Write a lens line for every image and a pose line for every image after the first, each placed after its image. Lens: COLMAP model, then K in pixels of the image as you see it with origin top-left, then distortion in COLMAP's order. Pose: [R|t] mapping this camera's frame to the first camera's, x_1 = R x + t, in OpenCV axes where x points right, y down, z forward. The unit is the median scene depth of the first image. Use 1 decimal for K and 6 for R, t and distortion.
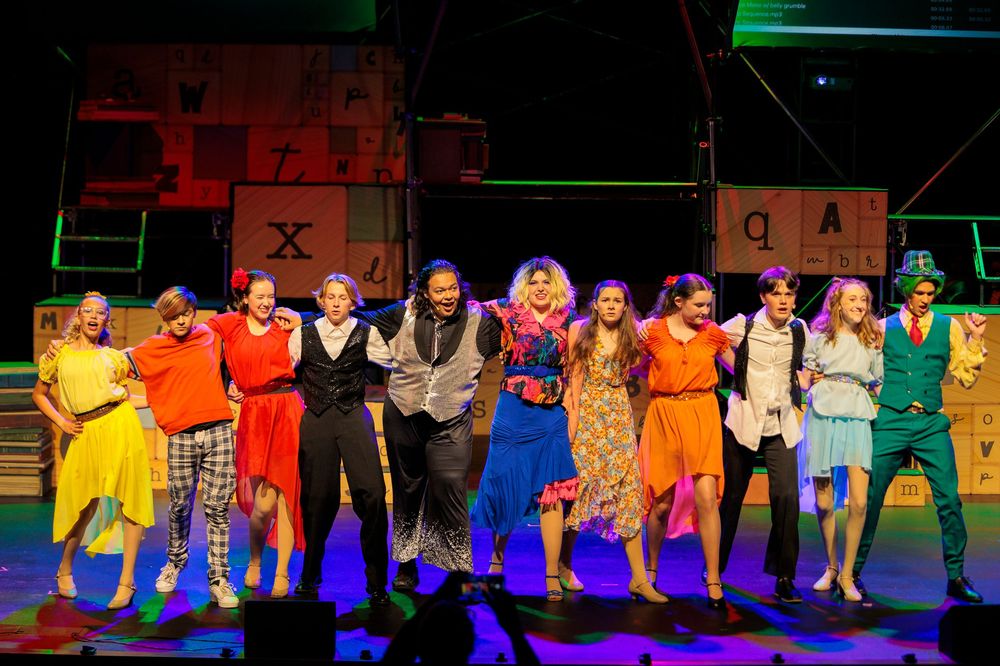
lens RADIAL K [[3078.8, 0, 500.0], [0, 3078.8, 333.0], [0, 0, 1]] dist [0.105472, -0.579184]
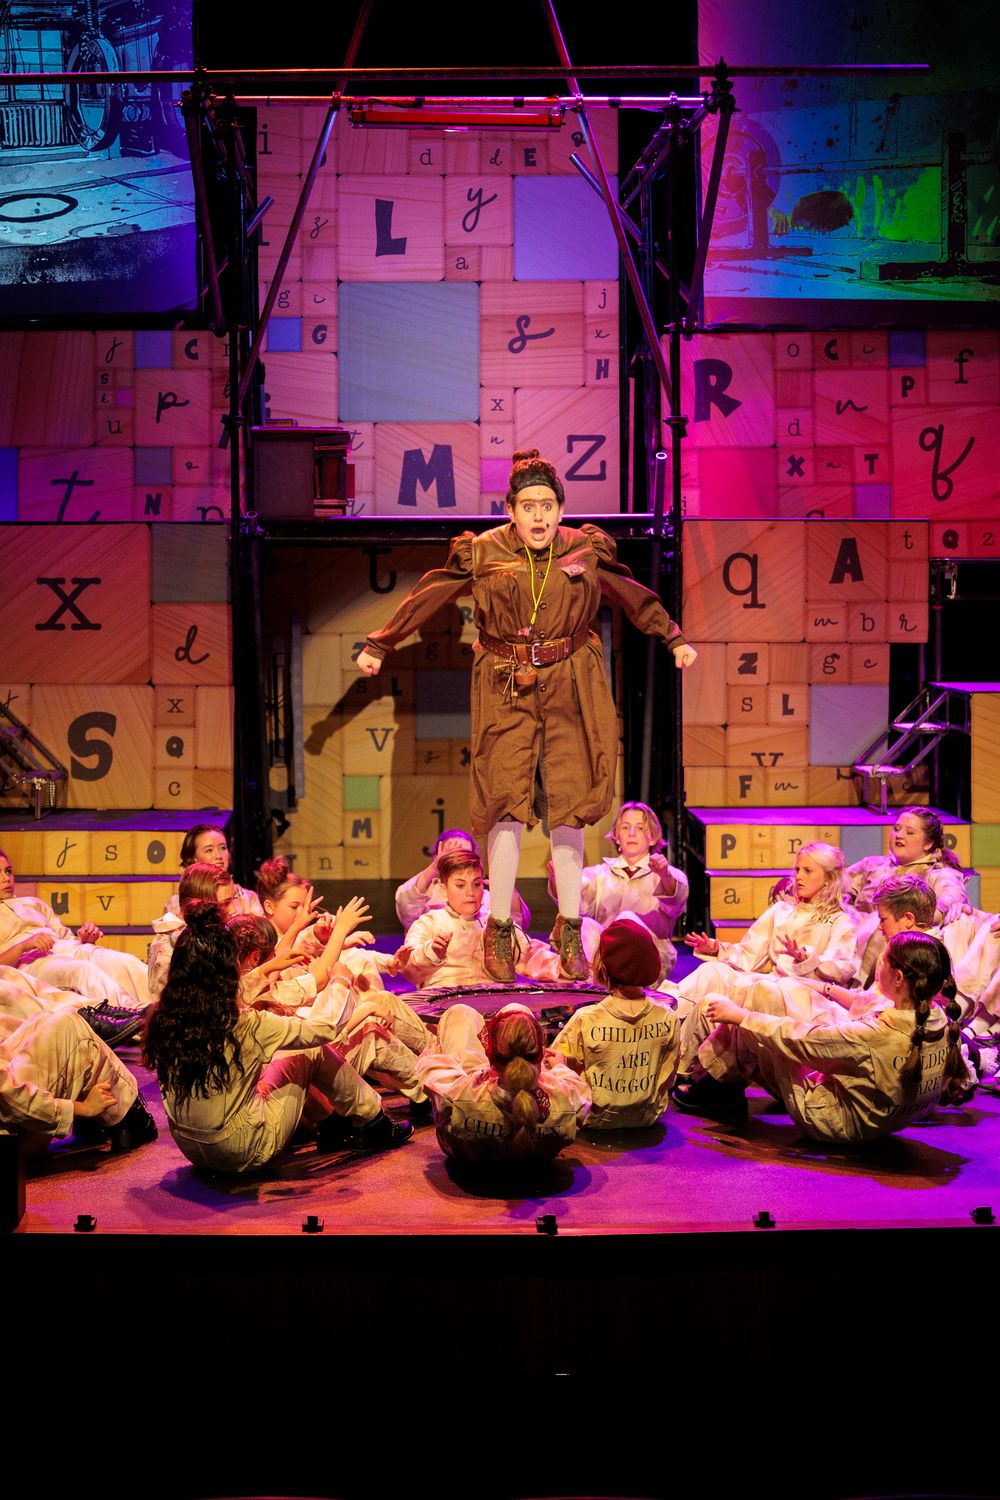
lens RADIAL K [[3137.4, 0, 500.0], [0, 3137.4, 750.0], [0, 0, 1]] dist [-0.037611, -0.078873]
pose [[0.999914, -0.011926, -0.005494, 0.032431], [0.011791, 0.999645, -0.023883, 0.021007], [0.005777, 0.023817, 0.999700, 0.294601]]
